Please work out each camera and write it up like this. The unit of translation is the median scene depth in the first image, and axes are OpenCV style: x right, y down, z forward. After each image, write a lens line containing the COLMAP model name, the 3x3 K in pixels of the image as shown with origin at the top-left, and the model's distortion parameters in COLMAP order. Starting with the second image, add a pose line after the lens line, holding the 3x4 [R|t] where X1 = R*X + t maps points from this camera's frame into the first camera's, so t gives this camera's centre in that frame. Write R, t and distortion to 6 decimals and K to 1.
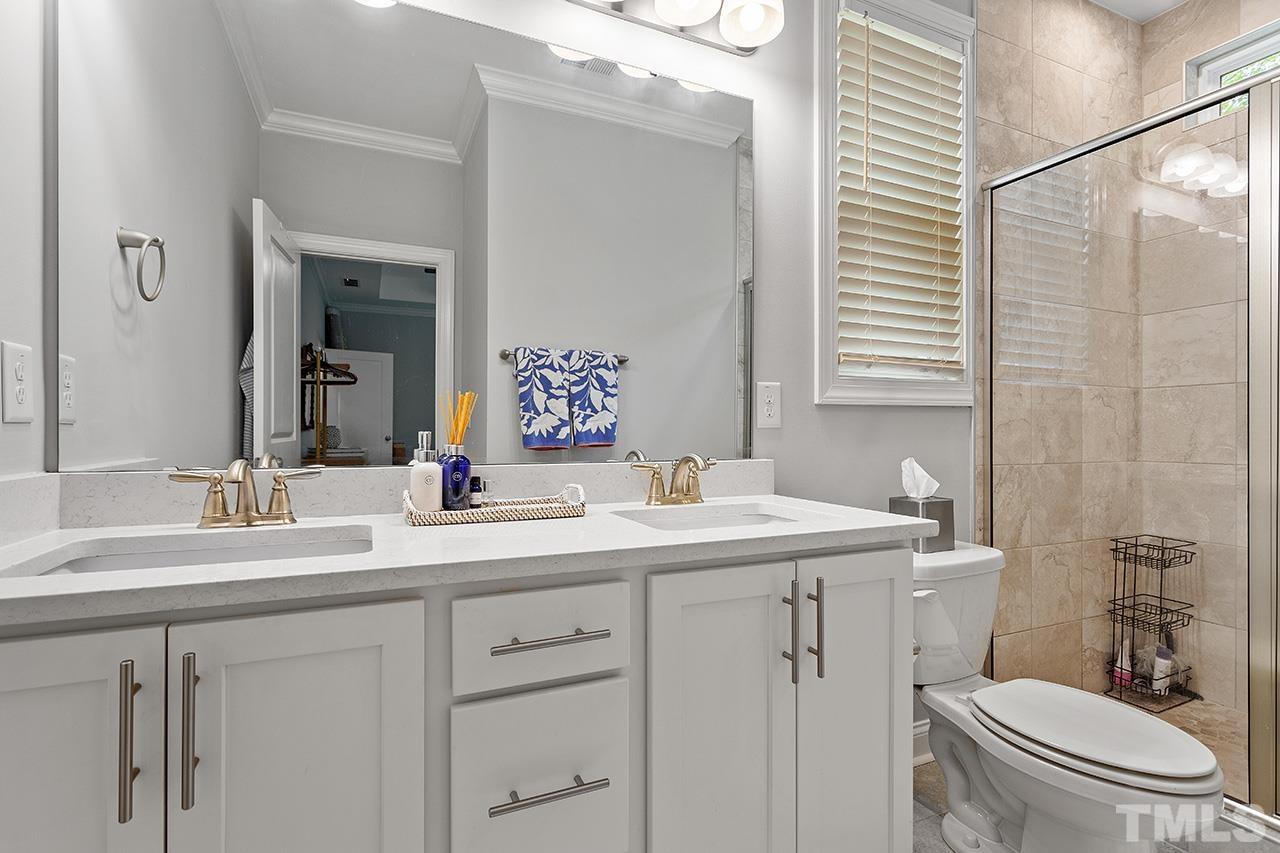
lens RADIAL K [[606.1, 0, 640.0], [0, 606.1, 426.5], [0, 0, 1]] dist [0.000338, -0.000225]
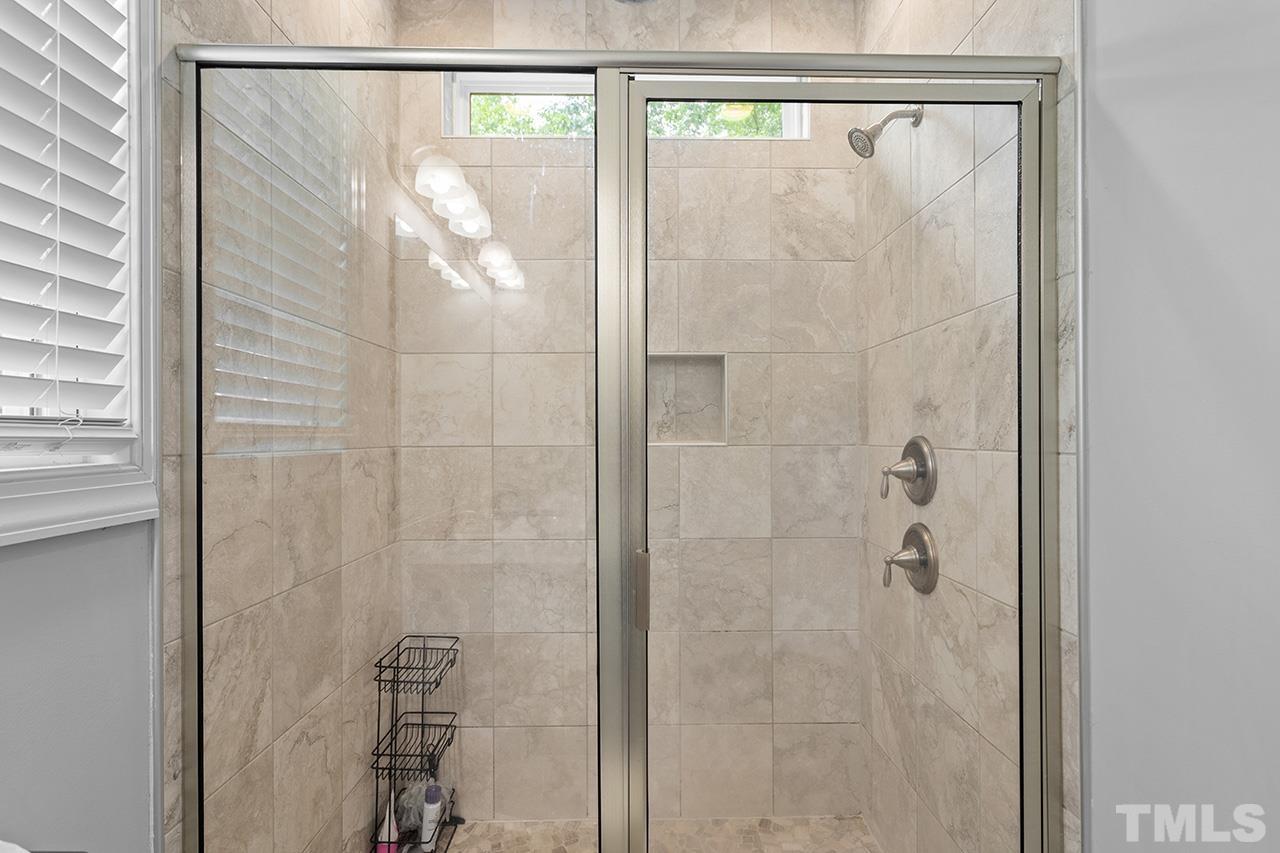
lens RADIAL K [[613.8, 0, 637.2], [0, 613.8, 441.5], [0, 0, 1]] dist [0.001265, 0.000712]
pose [[0.403117, -0.010179, 0.915092, 0.250684], [-0.008241, 0.999857, 0.014752, -0.093137], [-0.915111, -0.013488, 0.402975, 0.444929]]
